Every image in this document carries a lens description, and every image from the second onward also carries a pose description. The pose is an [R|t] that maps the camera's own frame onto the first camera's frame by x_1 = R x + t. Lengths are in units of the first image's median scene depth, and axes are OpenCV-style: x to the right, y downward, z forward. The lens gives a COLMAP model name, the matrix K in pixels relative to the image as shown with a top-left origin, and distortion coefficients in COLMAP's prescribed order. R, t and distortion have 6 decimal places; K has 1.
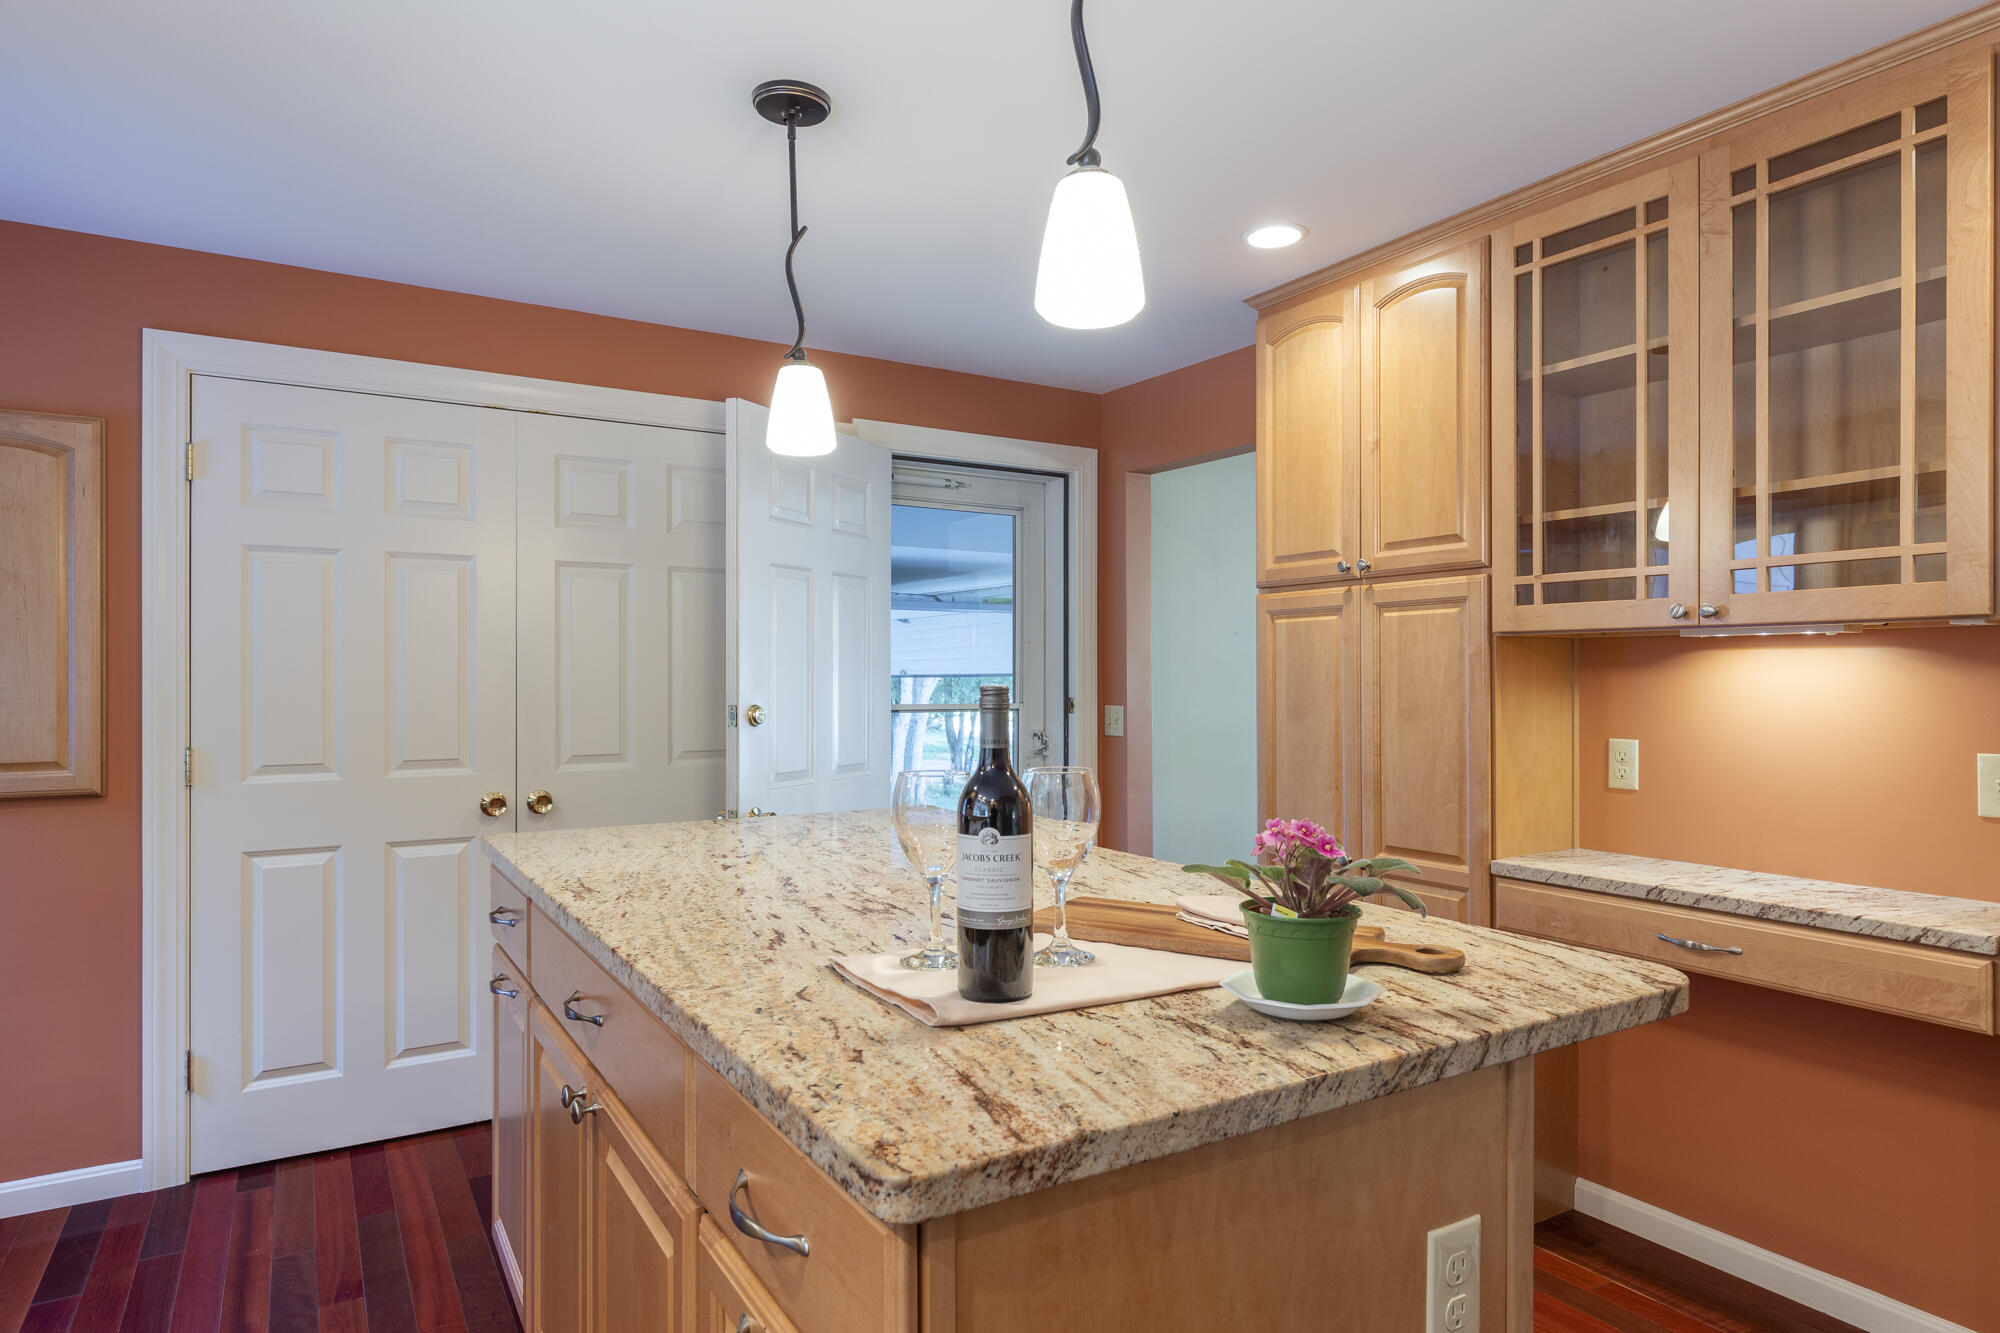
lens RADIAL K [[1196.9, 0, 1009.8], [0, 1196.9, 669.7], [0, 0, 1]] dist [-0.000276, -0.000503]
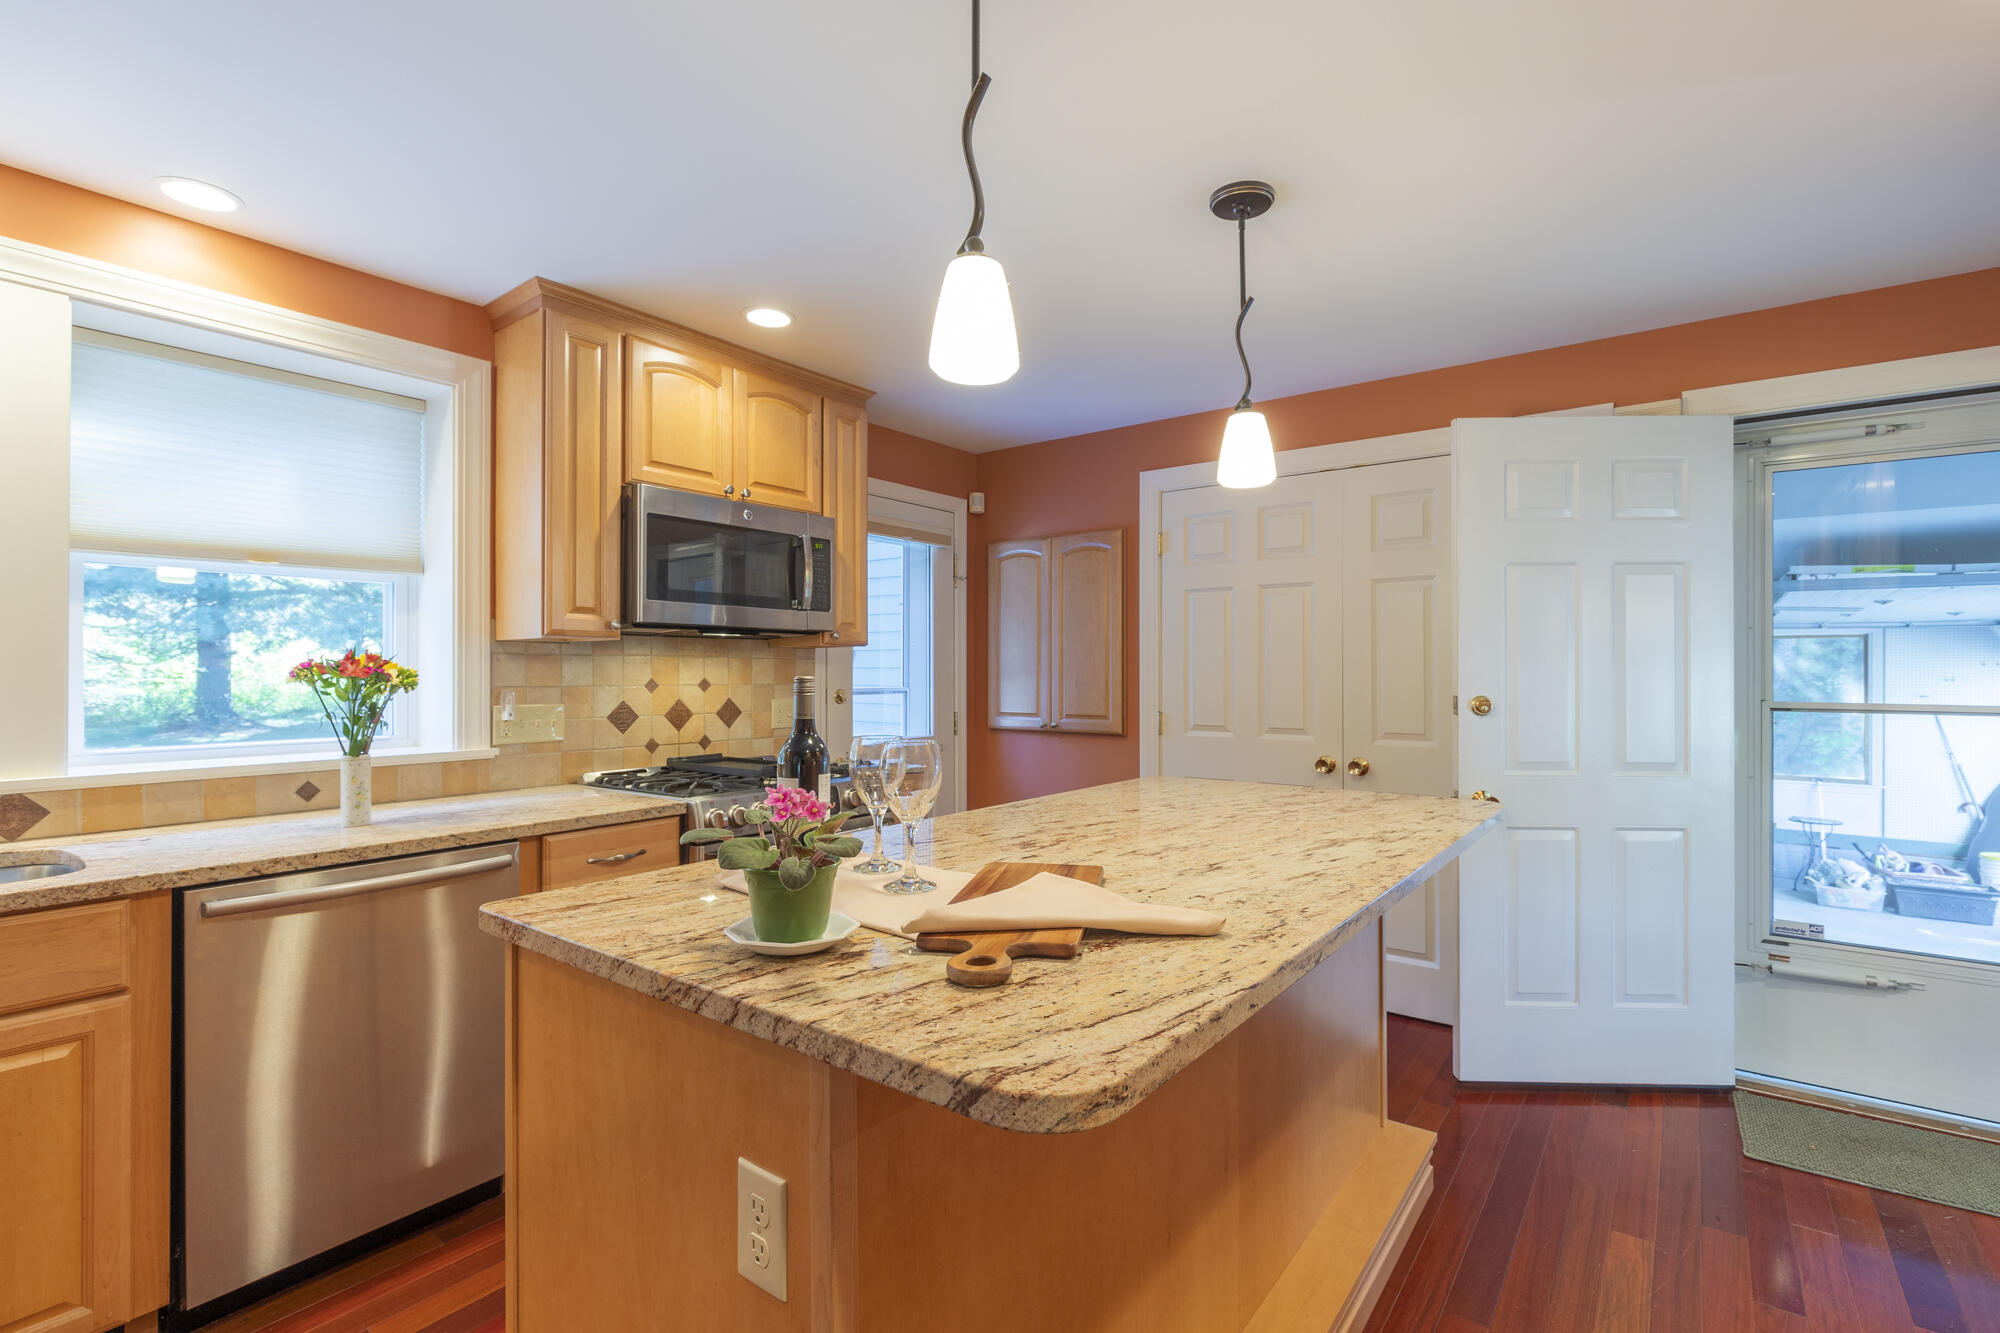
lens RADIAL K [[912.4, 0, 1004.7], [0, 912.4, 669.1], [0, 0, 1]] dist [0.010818, -0.000294]
pose [[0.355139, -0.000169, -0.934814, 1.183181], [0.005250, 0.999985, 0.001814, 0.002670], [0.934799, -0.005552, 0.355134, 0.871090]]
